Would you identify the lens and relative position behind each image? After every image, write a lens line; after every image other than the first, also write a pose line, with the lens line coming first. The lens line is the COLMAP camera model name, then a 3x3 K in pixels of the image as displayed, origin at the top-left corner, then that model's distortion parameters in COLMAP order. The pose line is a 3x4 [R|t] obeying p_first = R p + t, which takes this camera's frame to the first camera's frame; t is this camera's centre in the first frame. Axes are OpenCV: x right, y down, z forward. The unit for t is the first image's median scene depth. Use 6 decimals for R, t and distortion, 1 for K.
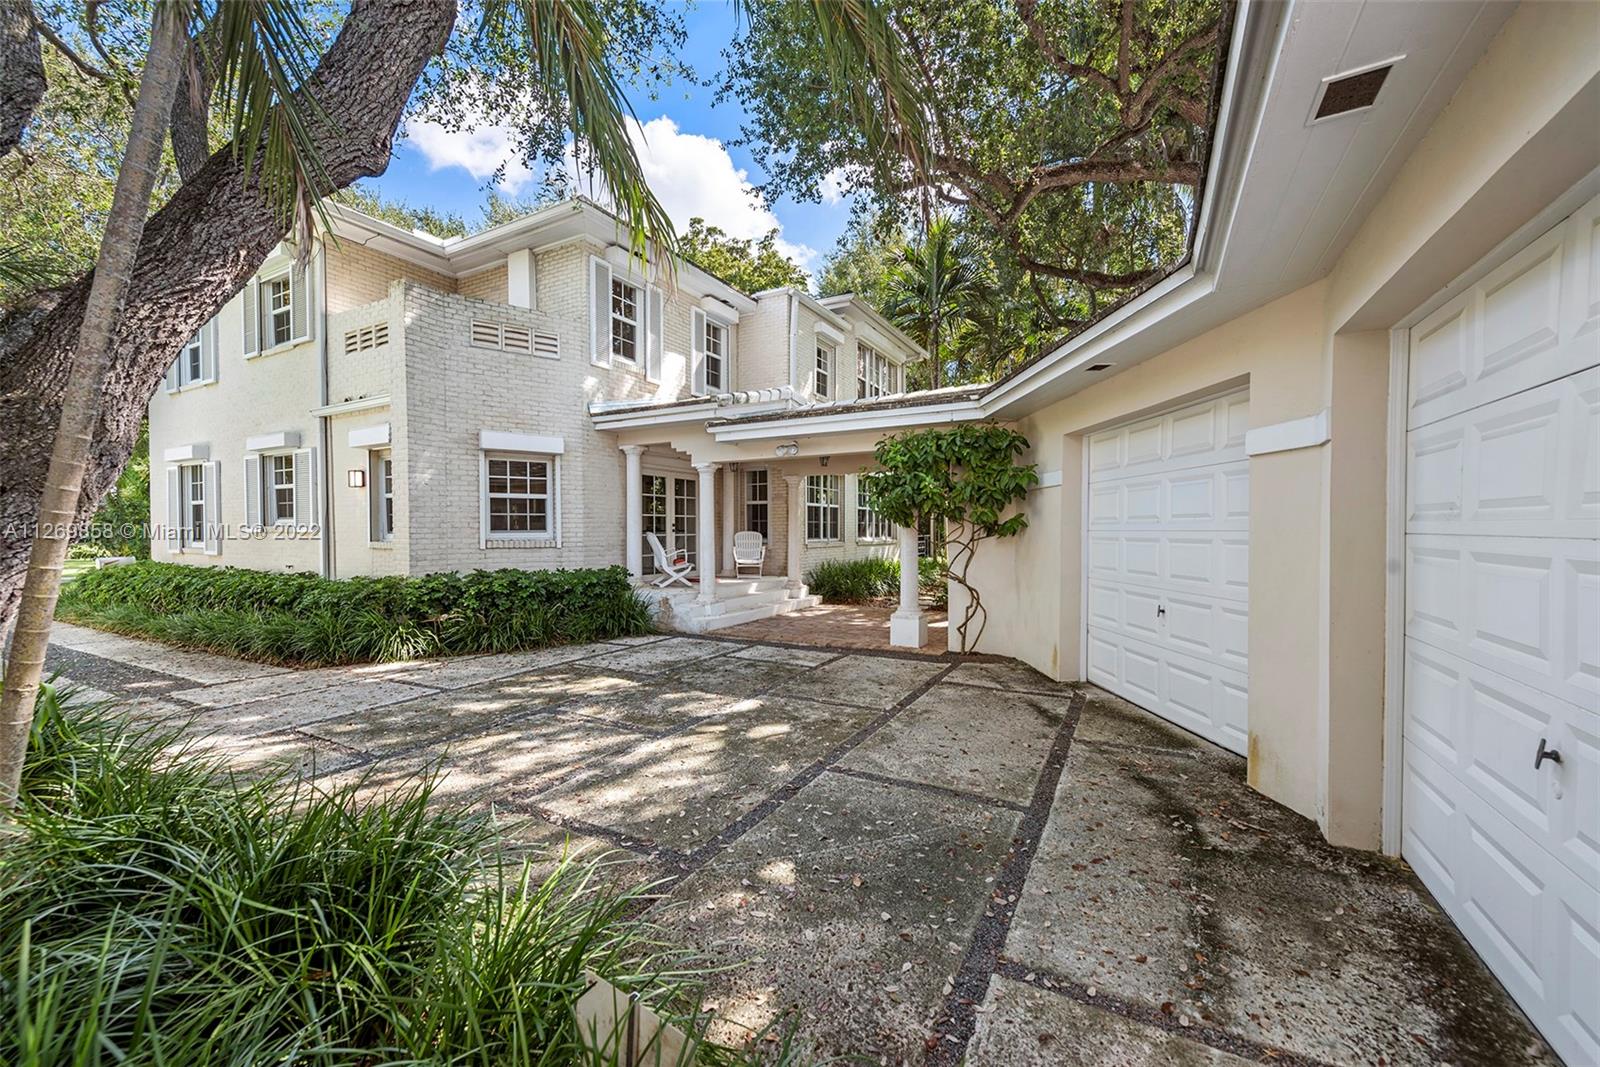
lens RADIAL K [[630.4, 0, 799.4], [0, 630.4, 538.1], [0, 0, 1]] dist [0.001839, -0.000112]
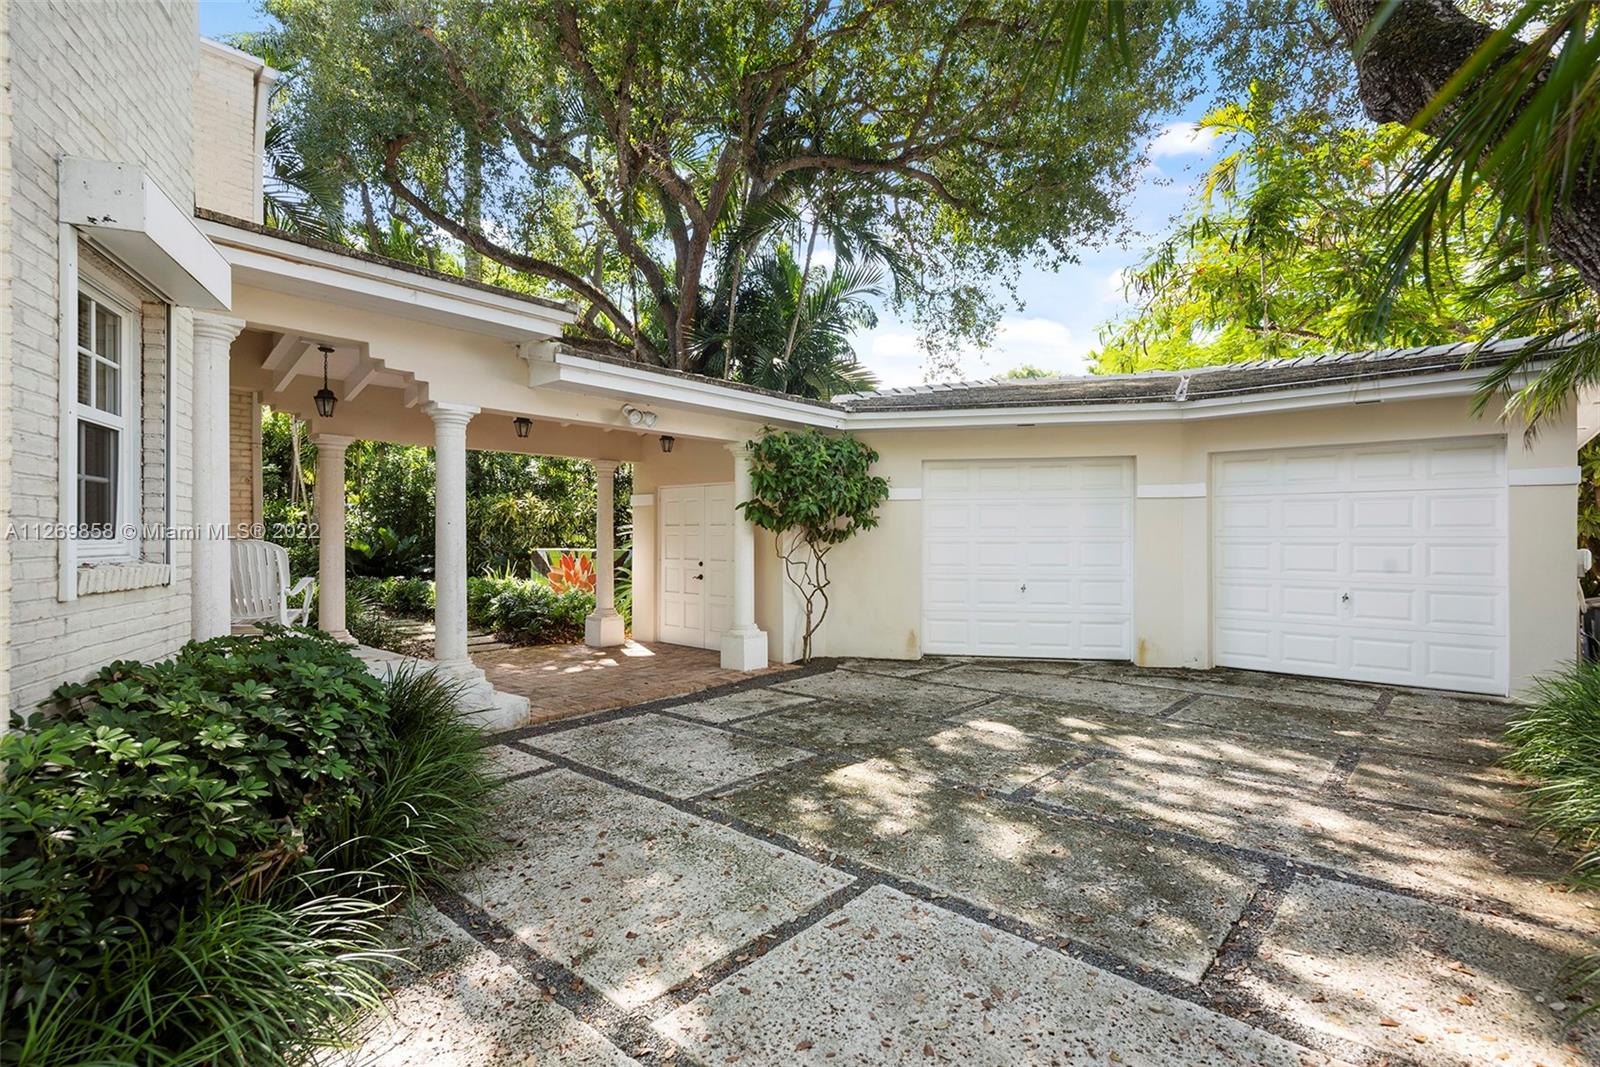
lens RADIAL K [[762.3, 0, 799.3], [0, 762.3, 533.9], [0, 0, 1]] dist [0.001160, 0.000153]
pose [[0.218455, 0.010960, 0.975785, -1.362479], [0.014997, 0.999781, -0.014588, 0.000720], [-0.975732, 0.017821, 0.218243, 1.143422]]
